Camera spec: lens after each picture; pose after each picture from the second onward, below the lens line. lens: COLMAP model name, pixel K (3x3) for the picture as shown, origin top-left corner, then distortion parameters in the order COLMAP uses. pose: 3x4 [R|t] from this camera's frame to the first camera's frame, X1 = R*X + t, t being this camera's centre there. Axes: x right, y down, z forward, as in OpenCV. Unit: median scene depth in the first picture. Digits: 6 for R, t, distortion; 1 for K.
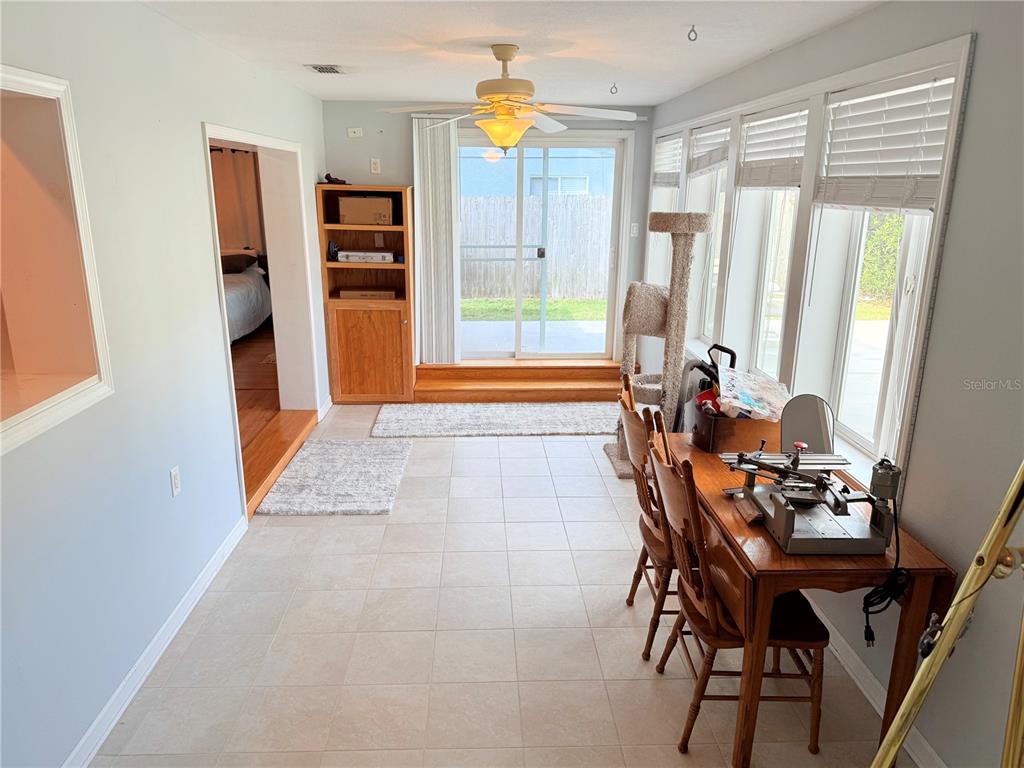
lens RADIAL K [[714.9, 0, 512.1], [0, 714.9, 389.0], [0, 0, 1]] dist [0.110534, -0.168440]
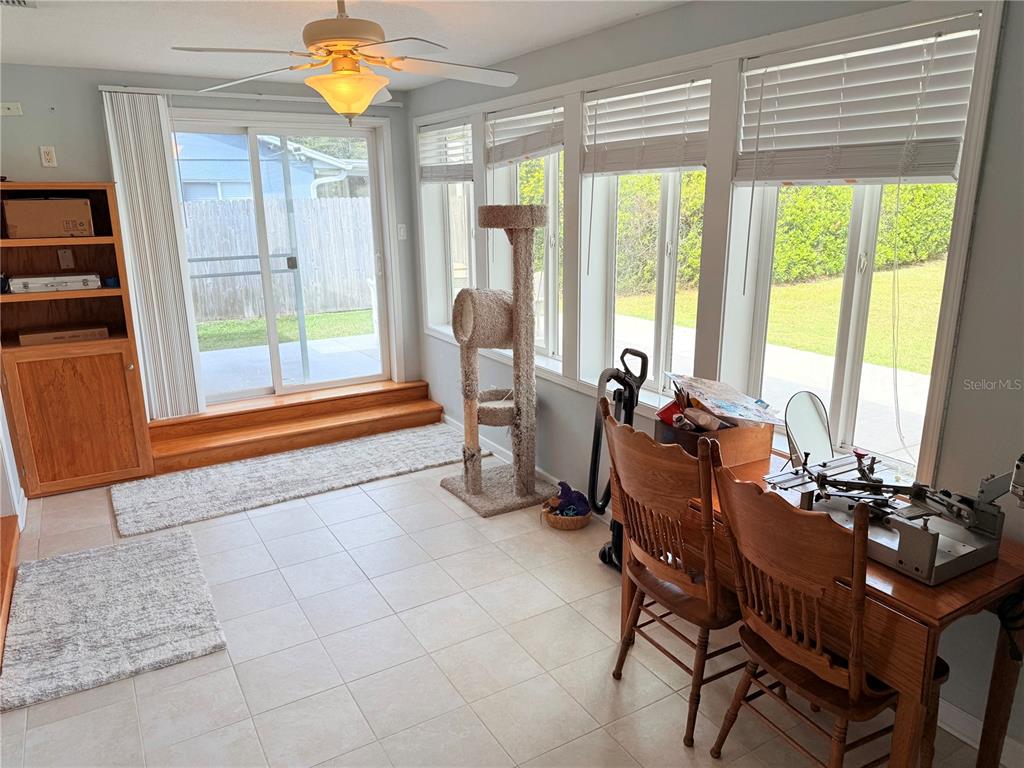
lens RADIAL K [[714.9, 0, 512.1], [0, 714.9, 389.0], [0, 0, 1]] dist [0.110534, -0.168440]
pose [[0.880500, -0.141120, 0.452553, -0.158026], [0.147294, 0.988853, 0.021775, -0.034287], [-0.450581, 0.047486, 0.891472, 0.187627]]
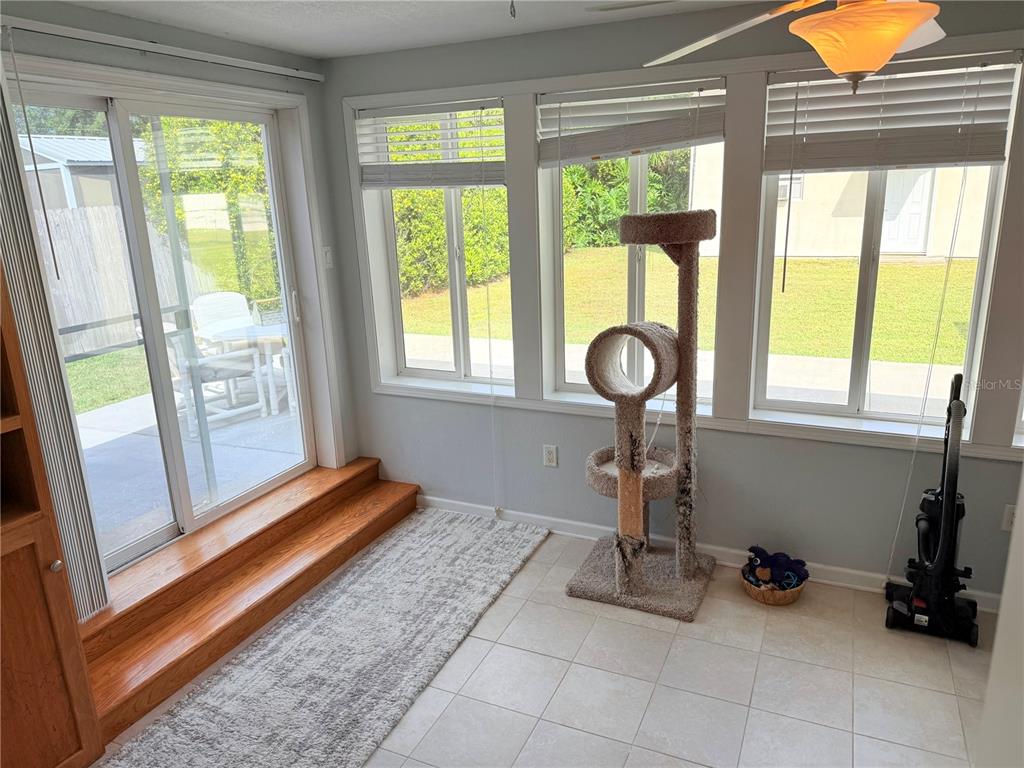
lens RADIAL K [[714.3, 0, 512.0], [0, 714.3, 384.0], [0, 0, 1]] dist [0.064999, -0.068391]
pose [[0.453595, -0.255811, 0.853705, -0.361982], [0.277131, 0.950915, 0.137694, -0.182265], [-0.847024, 0.174131, 0.502223, 0.659171]]
